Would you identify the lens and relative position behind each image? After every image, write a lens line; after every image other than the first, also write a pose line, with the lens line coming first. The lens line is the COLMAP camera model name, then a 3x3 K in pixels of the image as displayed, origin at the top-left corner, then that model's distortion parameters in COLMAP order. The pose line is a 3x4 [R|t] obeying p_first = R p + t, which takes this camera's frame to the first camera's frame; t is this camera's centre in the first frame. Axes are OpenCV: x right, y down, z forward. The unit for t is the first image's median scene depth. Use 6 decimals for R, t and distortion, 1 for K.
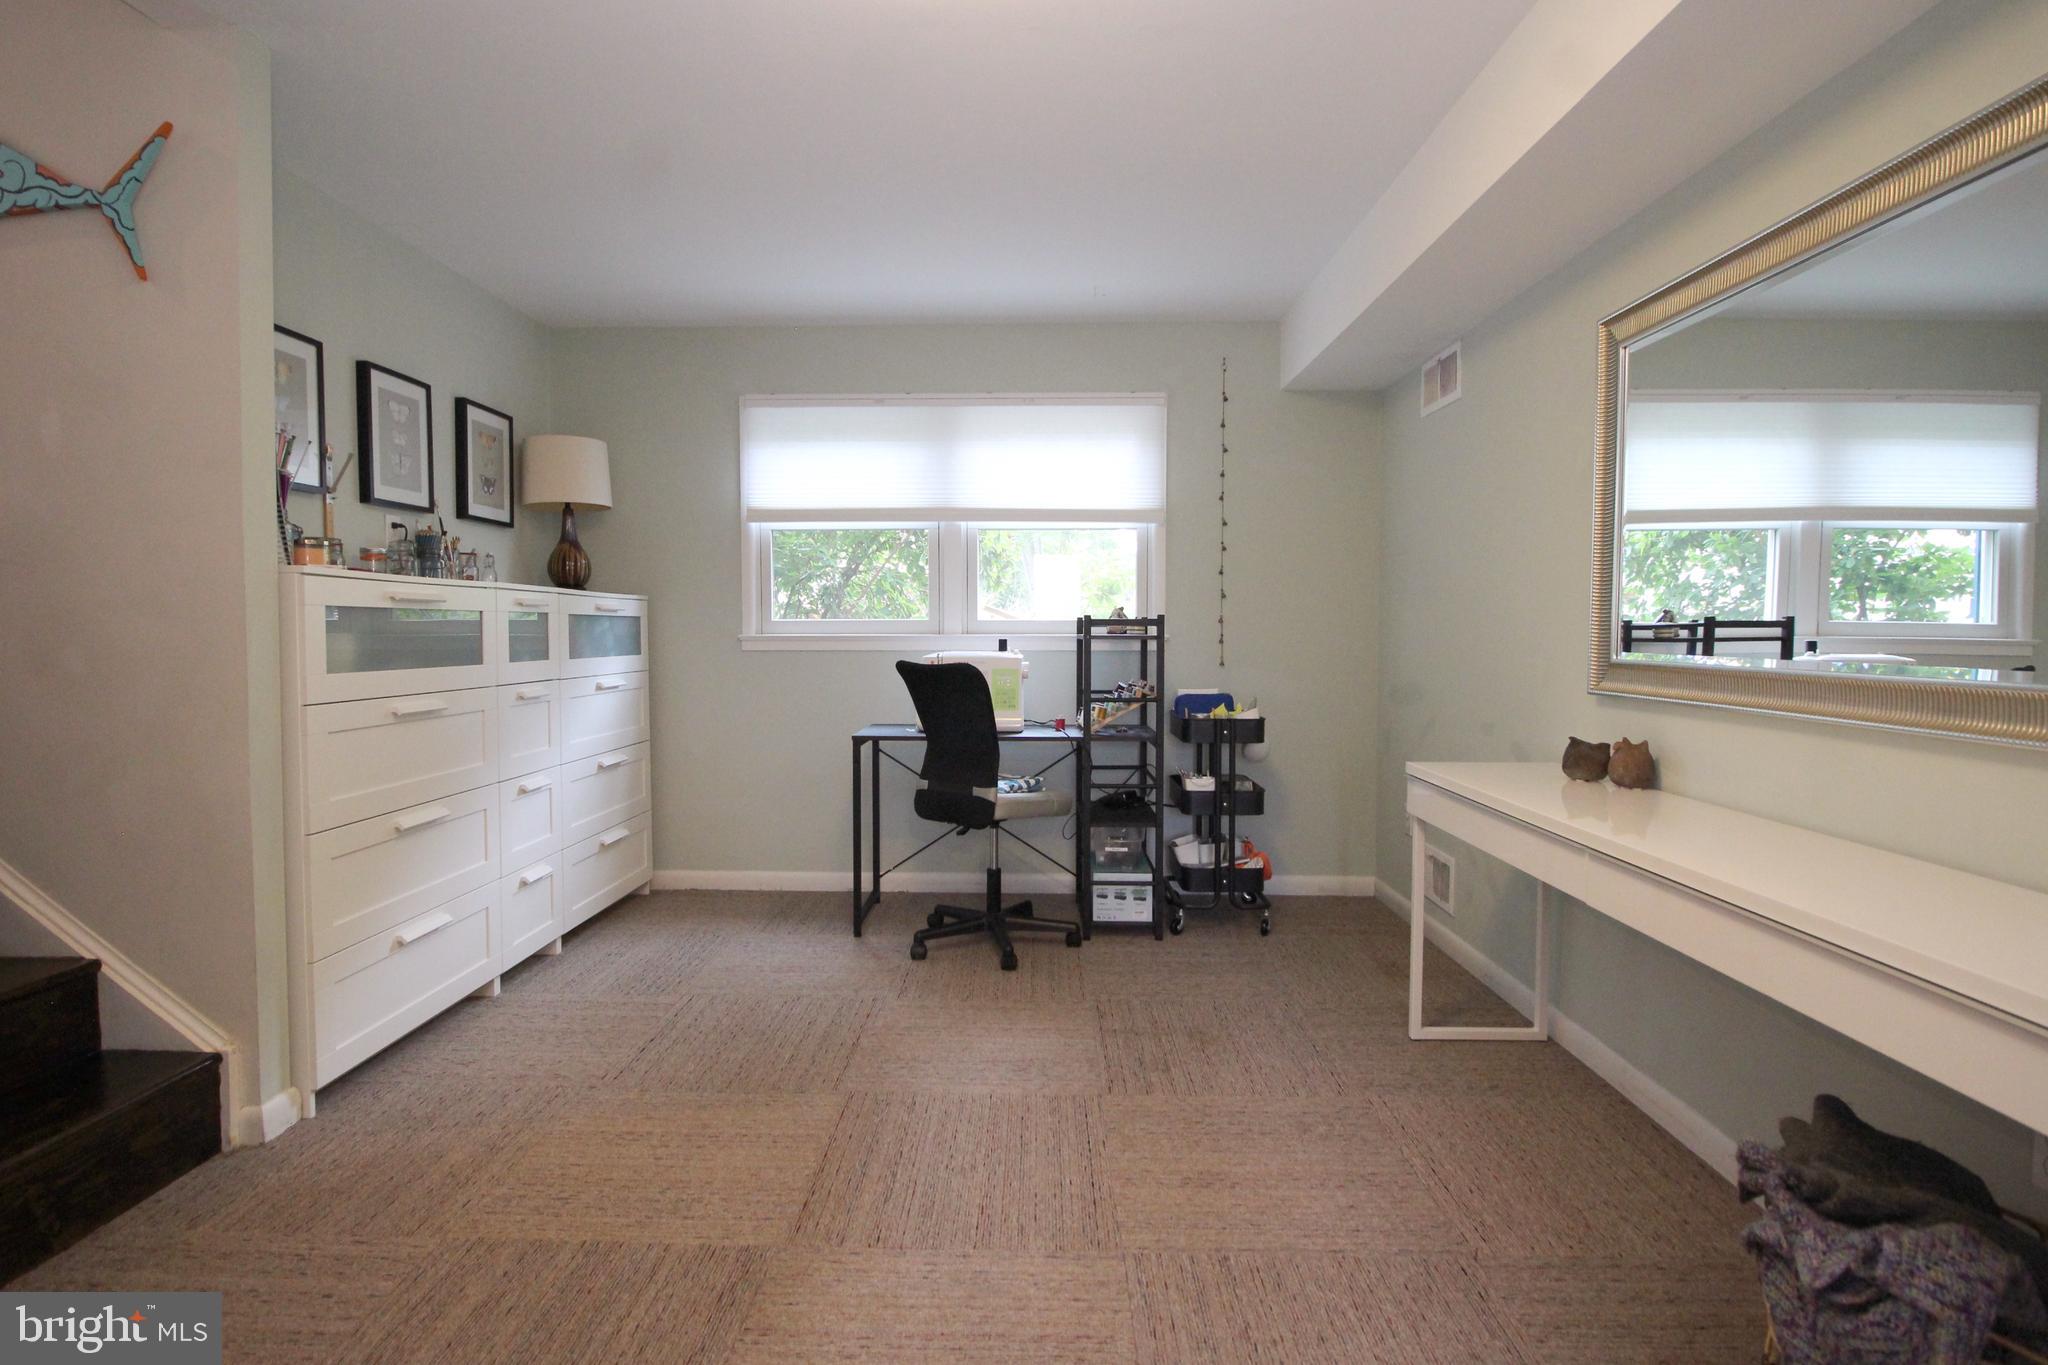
lens RADIAL K [[1042.4, 0, 1012.8], [0, 1042.4, 674.6], [0, 0, 1]] dist [0.002351, 0.000034]
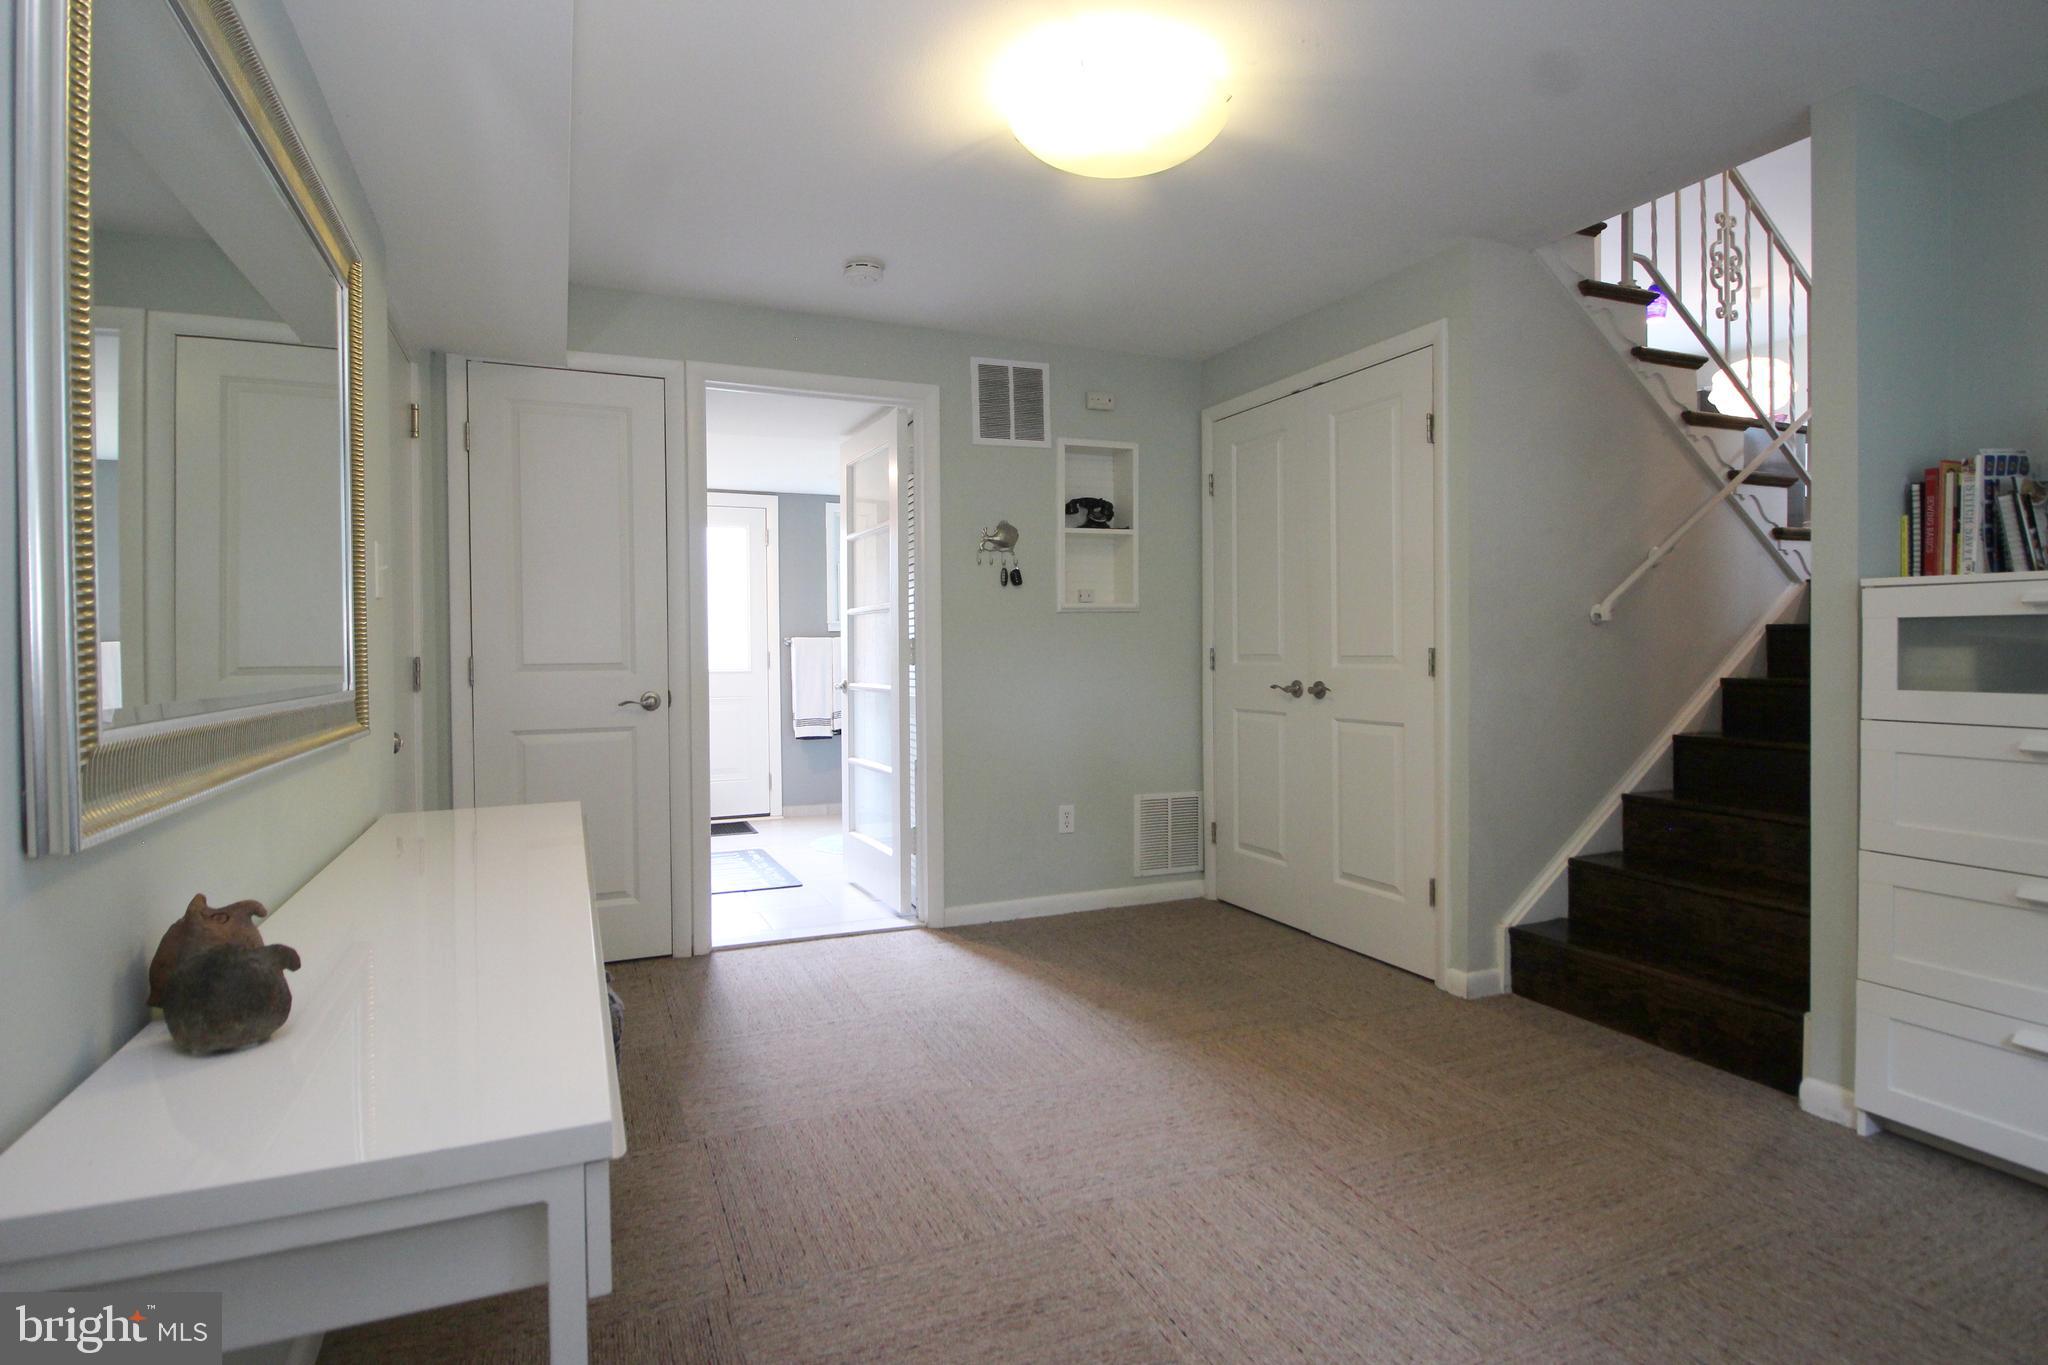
lens RADIAL K [[1042.4, 0, 1017.2], [0, 1042.4, 669.2], [0, 0, 1]] dist [0.002351, 0.000034]
pose [[-0.908301, 0.010139, -0.418194, 0.362547], [-0.013771, 0.998440, 0.054117, -0.047556], [0.418090, 0.054914, -0.906744, 1.188318]]
